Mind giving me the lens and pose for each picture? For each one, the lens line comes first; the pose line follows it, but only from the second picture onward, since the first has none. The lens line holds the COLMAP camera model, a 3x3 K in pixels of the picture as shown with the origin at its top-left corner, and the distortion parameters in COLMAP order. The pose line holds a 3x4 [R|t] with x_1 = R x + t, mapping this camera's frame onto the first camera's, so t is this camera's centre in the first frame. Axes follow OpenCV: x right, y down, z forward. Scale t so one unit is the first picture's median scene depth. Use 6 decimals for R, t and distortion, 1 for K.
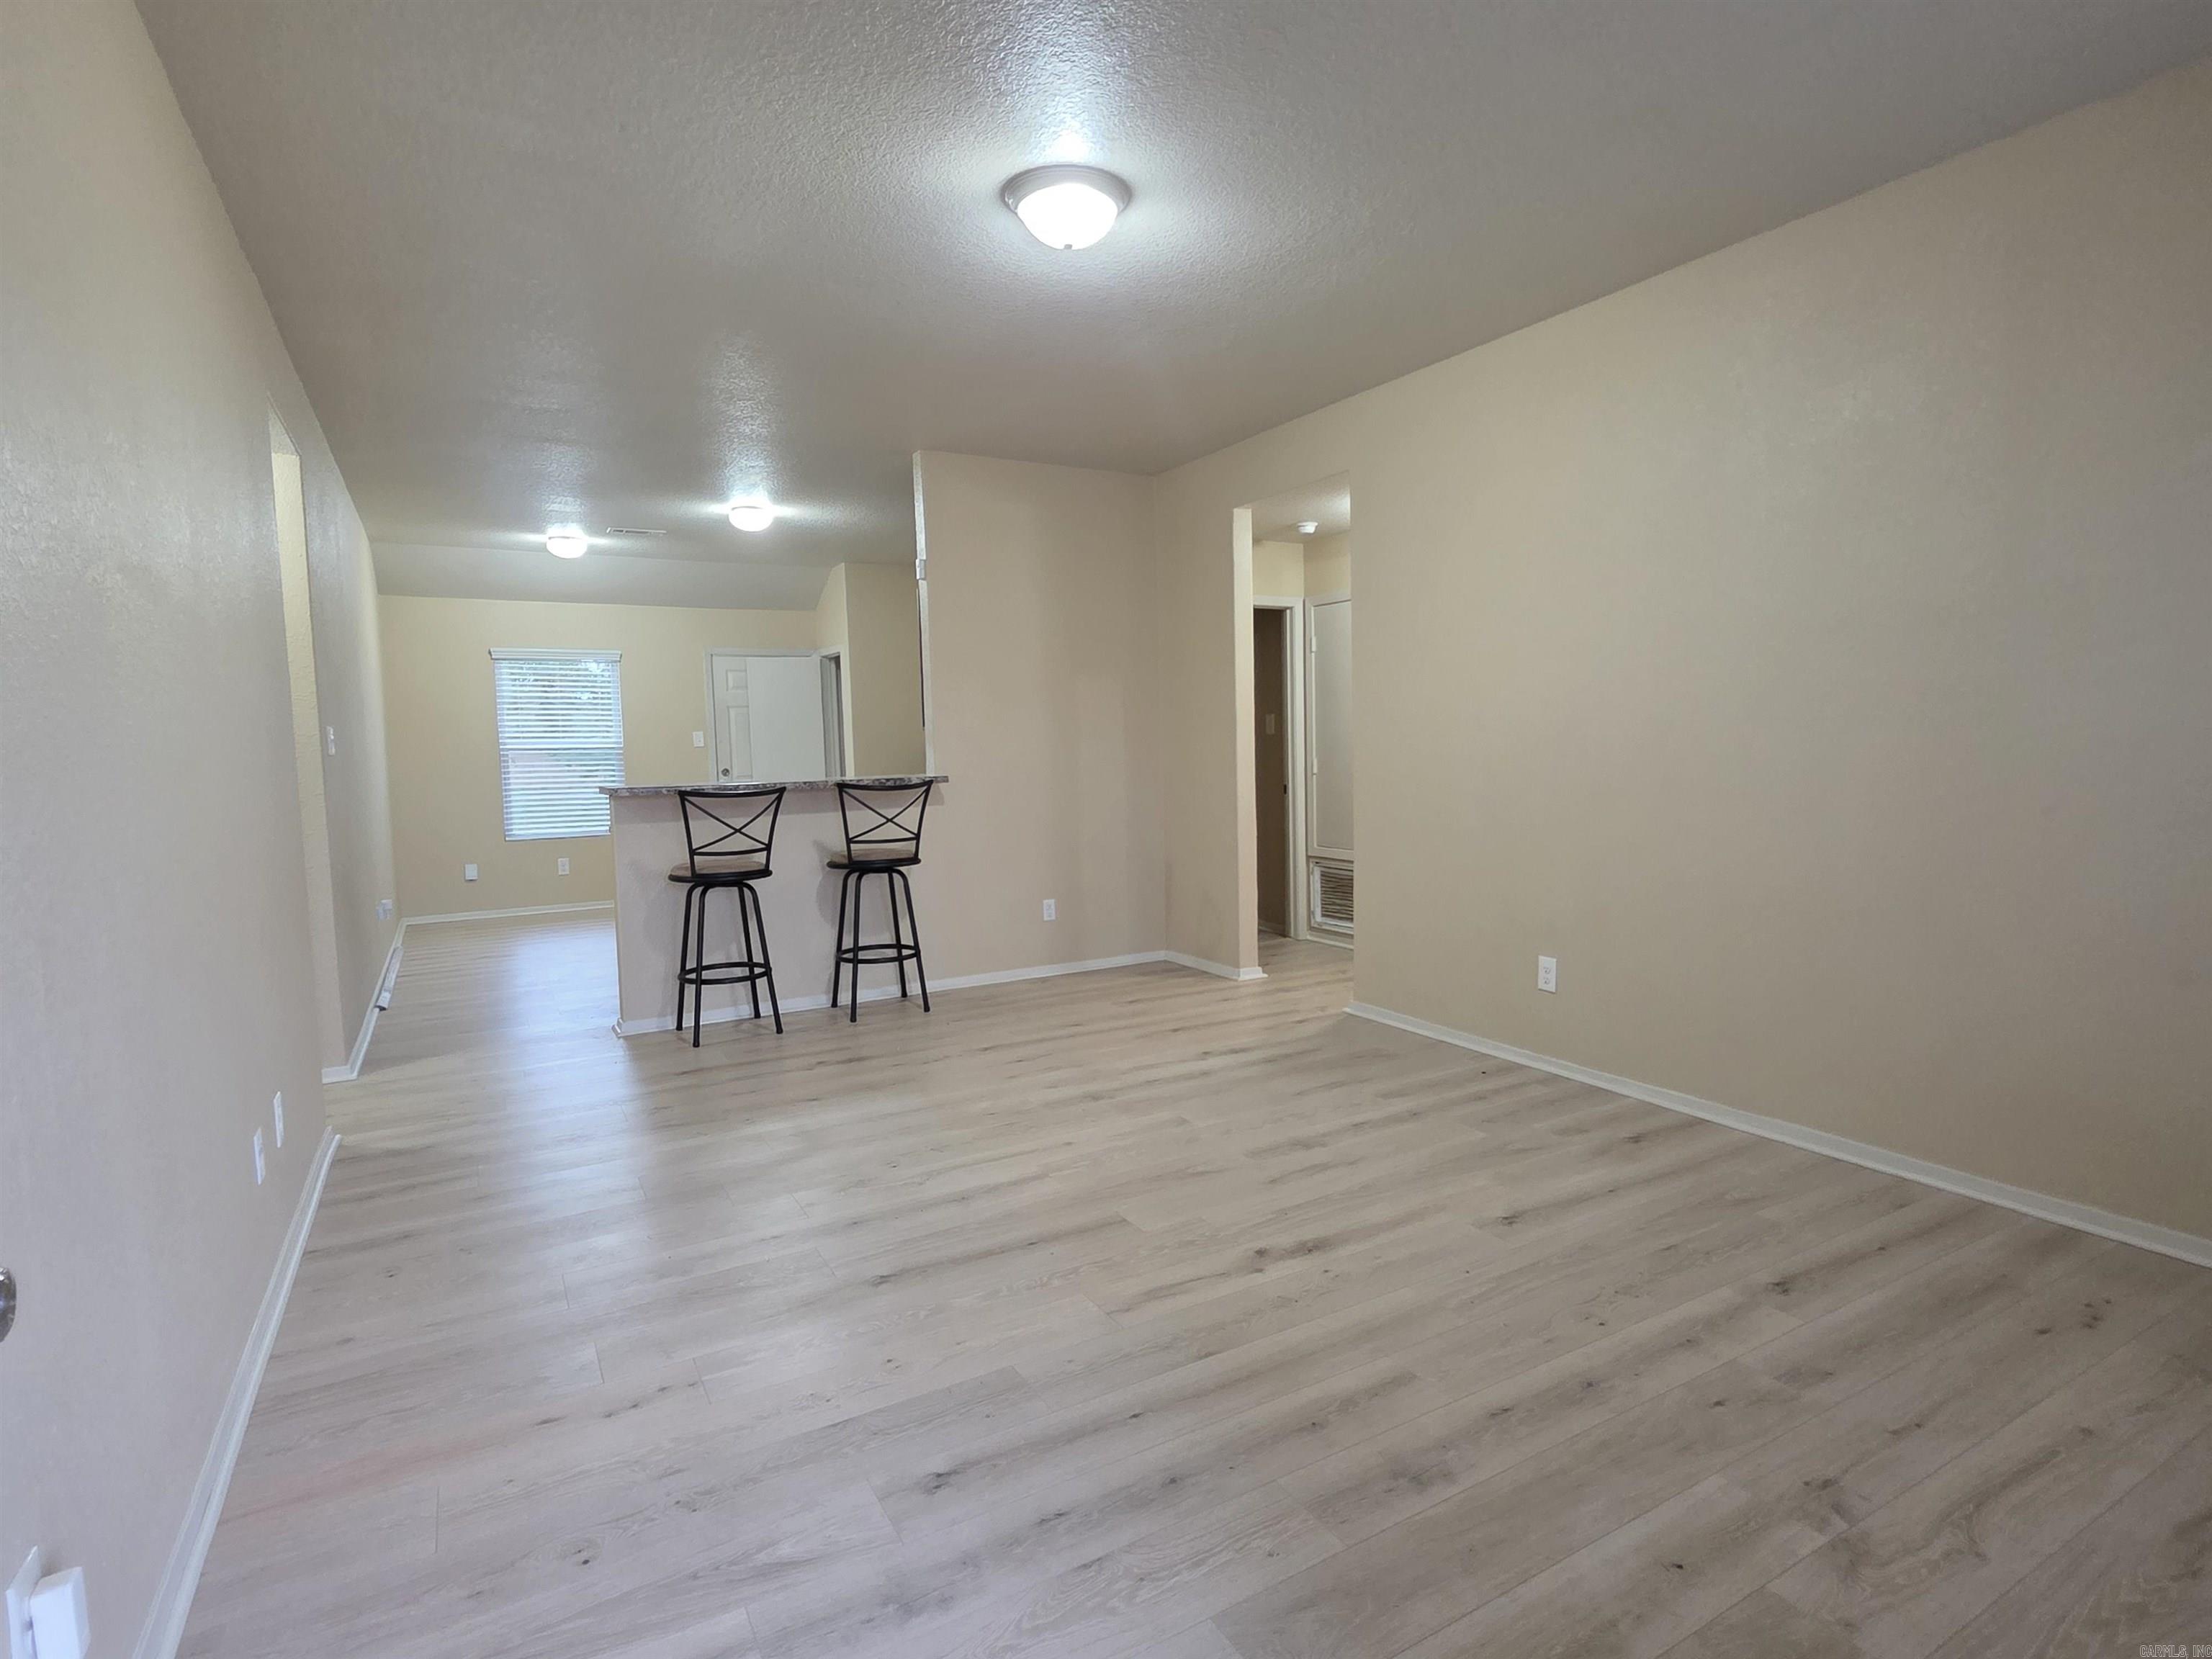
lens RADIAL K [[1134.6, 0, 1120.8], [0, 1134.6, 828.8], [0, 0, 1]] dist [0.001680, 0.000070]
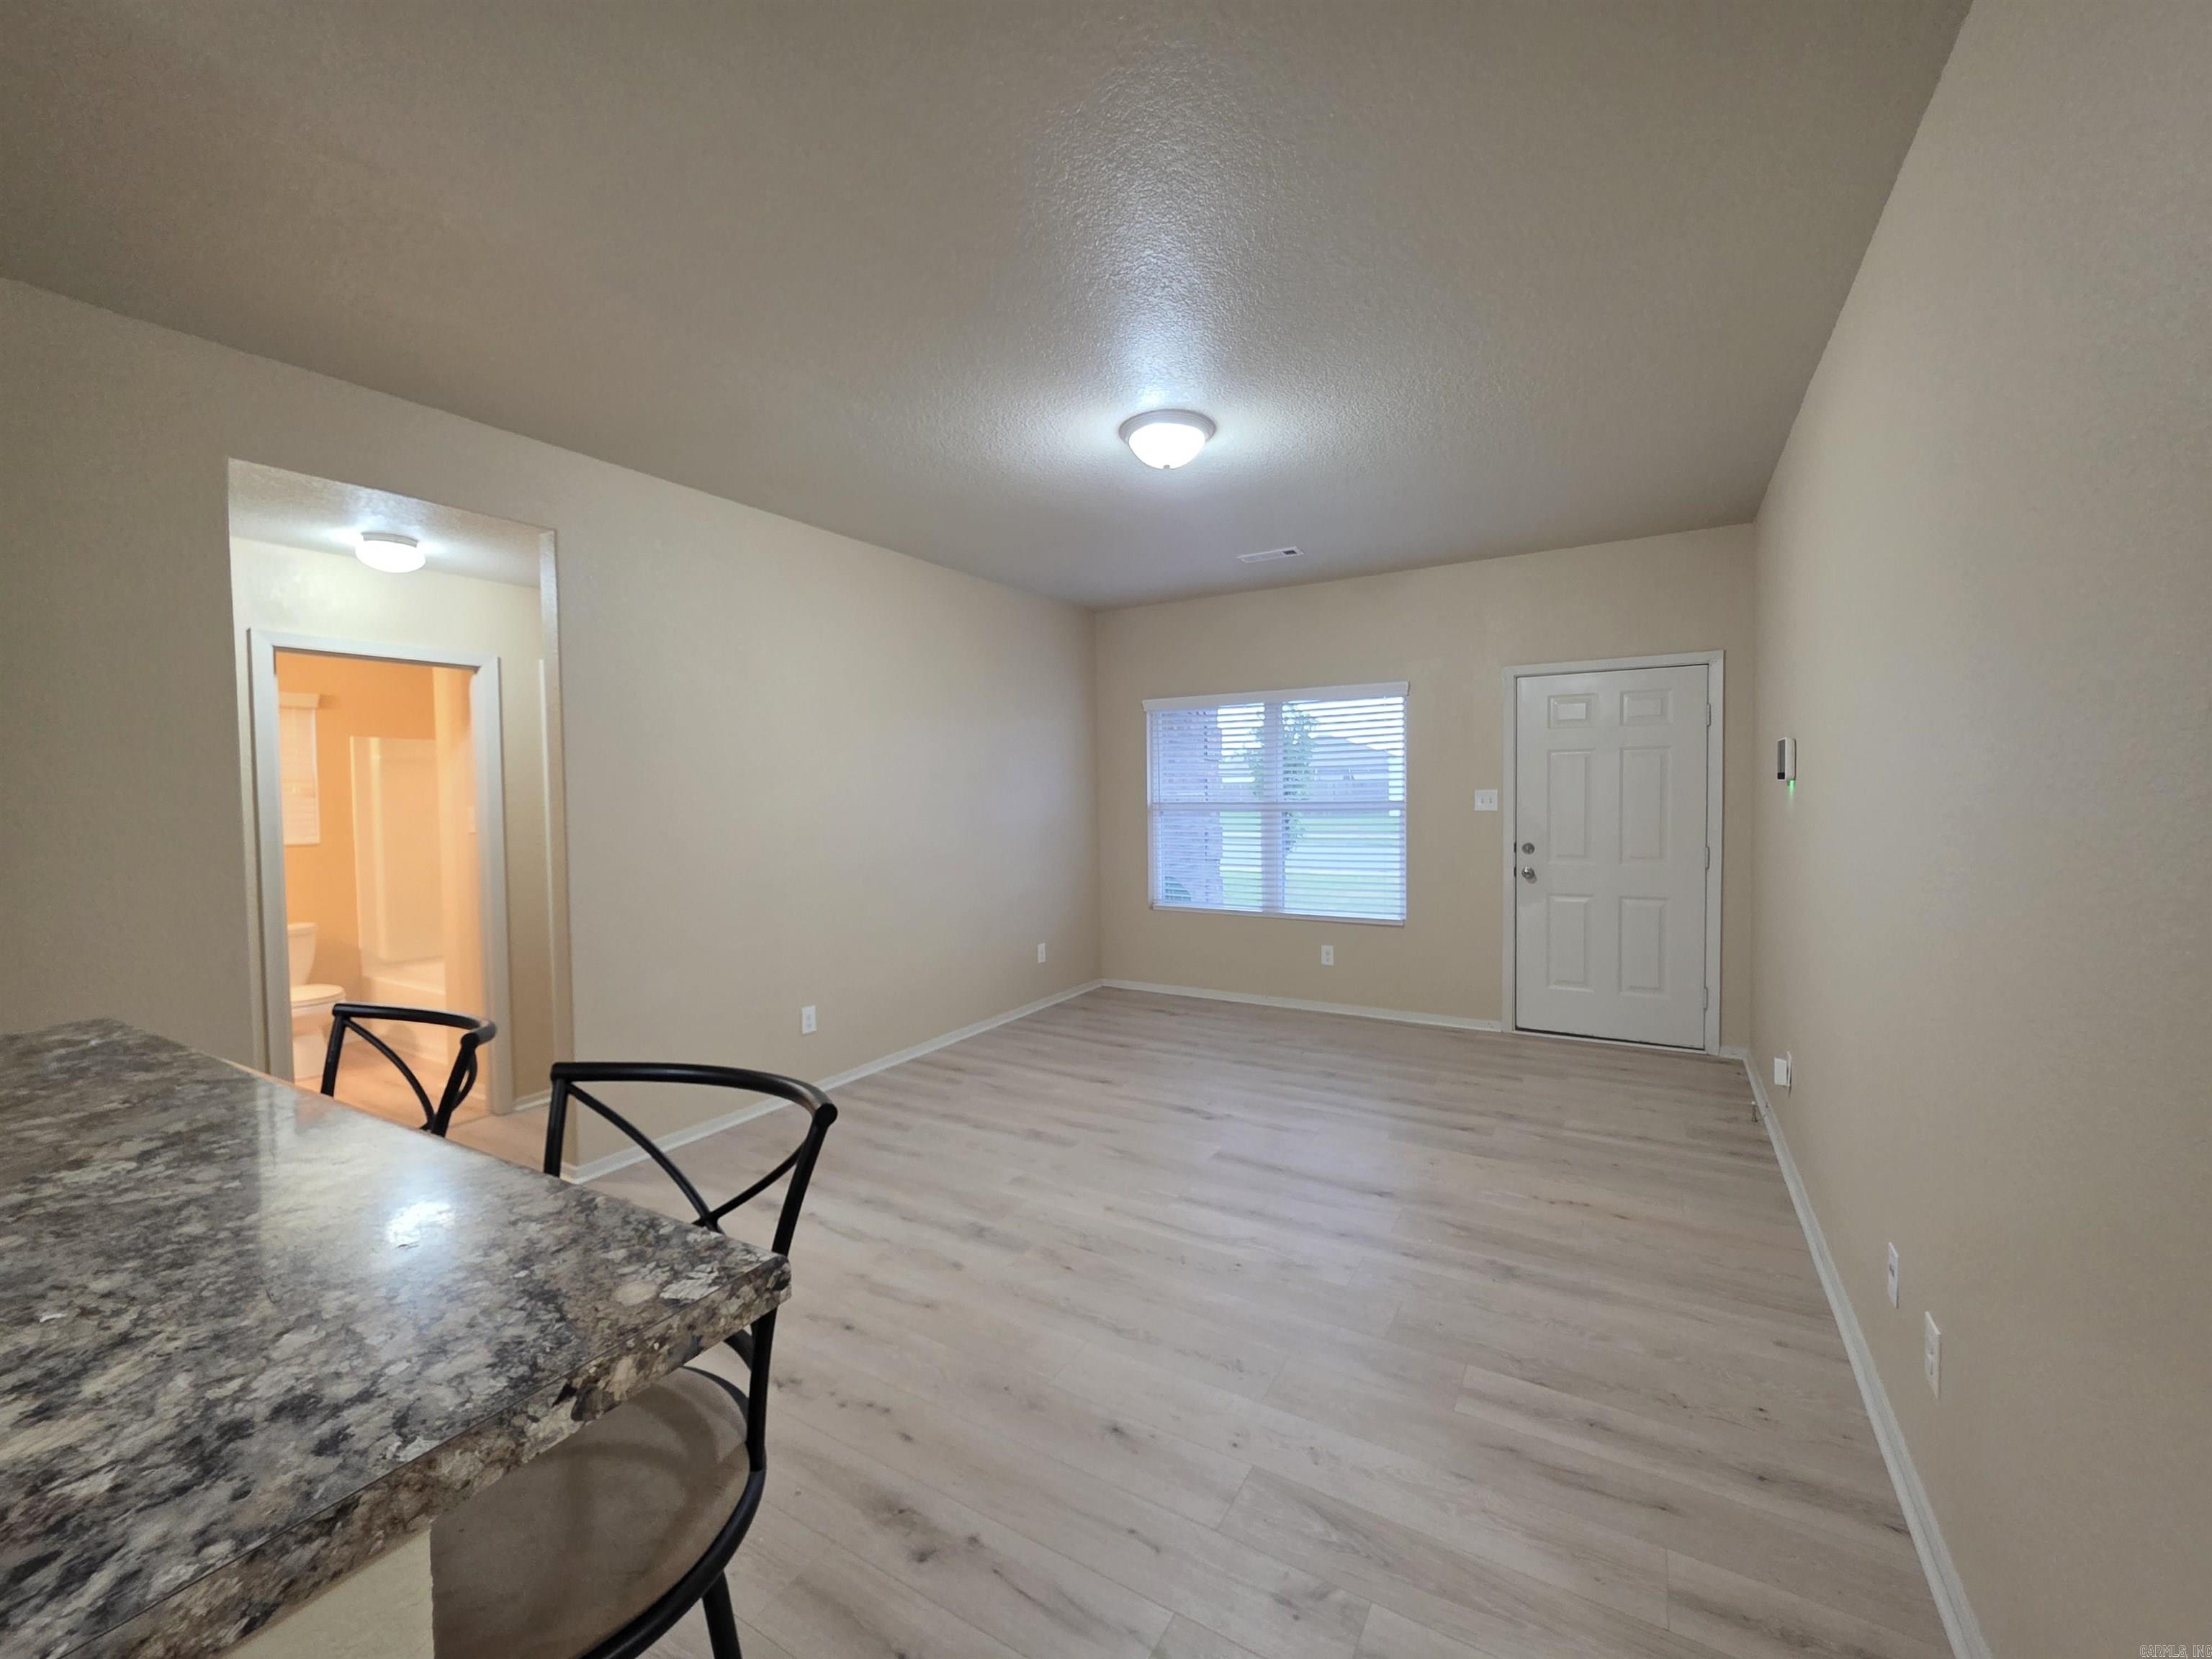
lens RADIAL K [[891.6, 0, 1117.1], [0, 891.6, 824.7], [0, 0, 1]] dist [0.001566, -0.000160]
pose [[-0.487323, -0.000711, 0.873222, -0.803415], [0.102028, 0.993104, 0.057747, -0.136561], [-0.867241, 0.117234, -0.483889, 1.377563]]
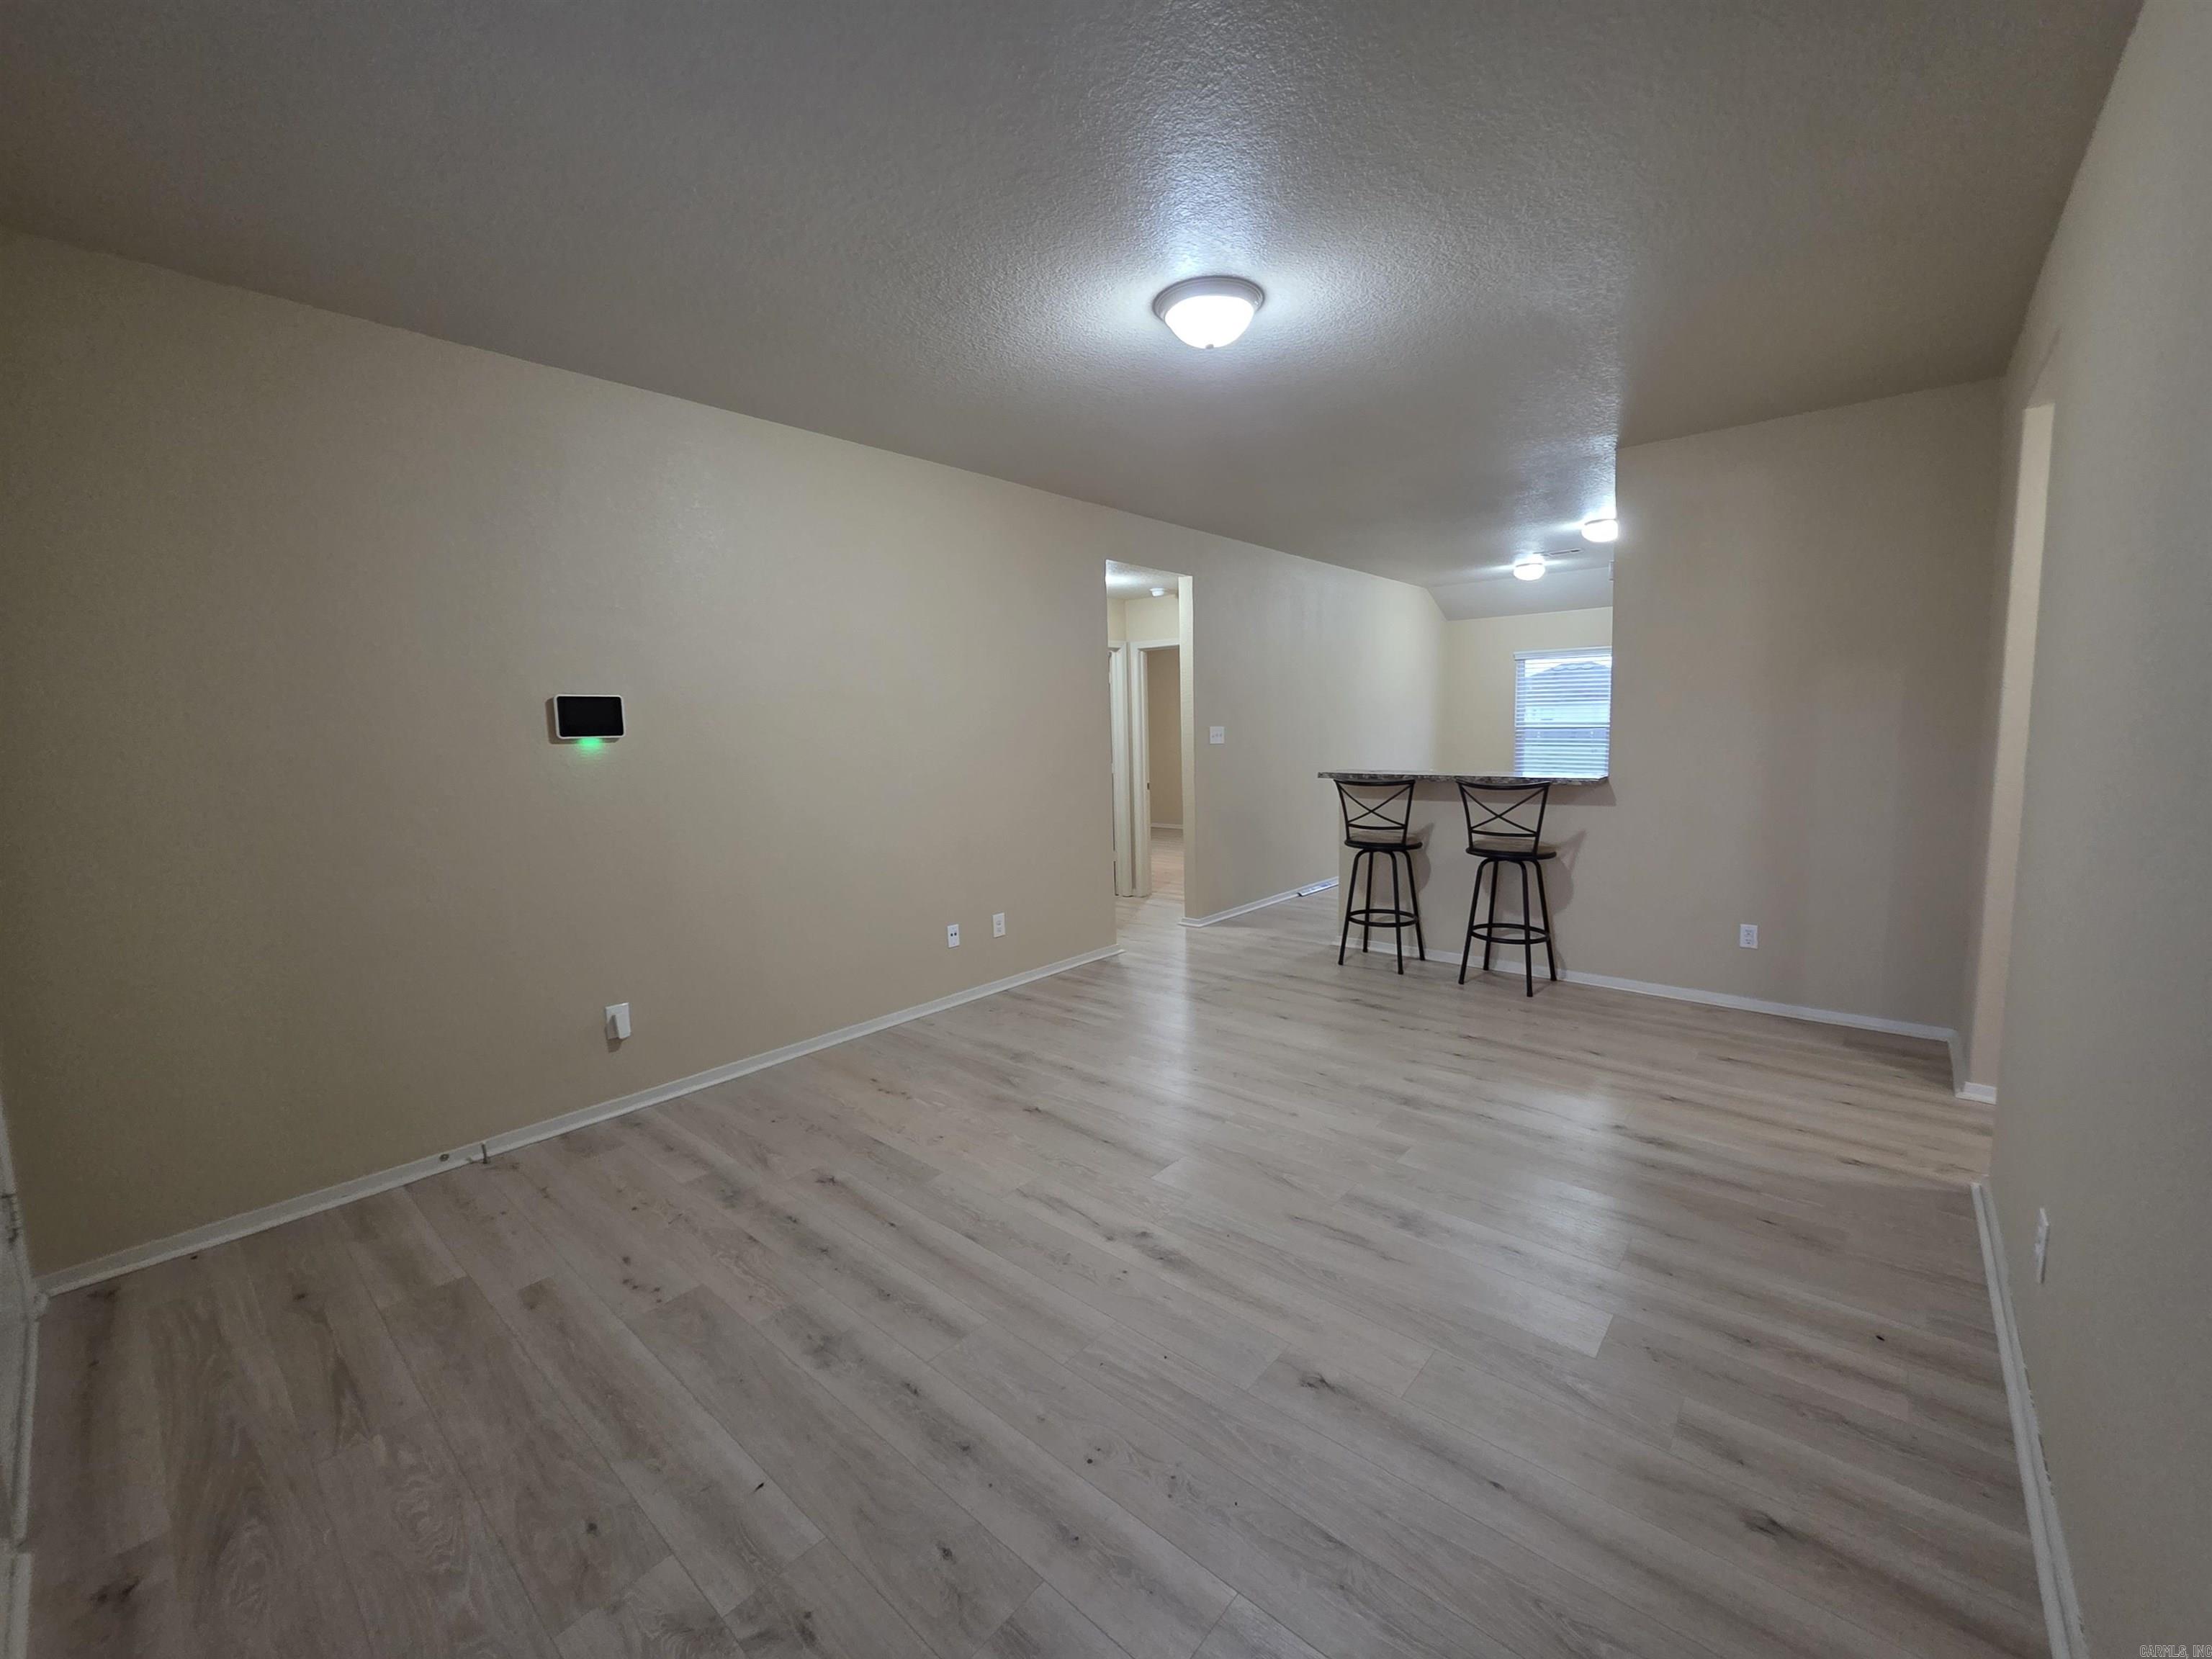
lens RADIAL K [[891.6, 0, 1122.2], [0, 891.6, 824.0], [0, 0, 1]] dist [0.001566, -0.000160]
pose [[0.329690, 0.122227, -0.936144, 0.716377], [-0.060978, 0.992270, 0.108081, -0.104117], [0.942118, 0.021451, 0.334595, 0.532017]]
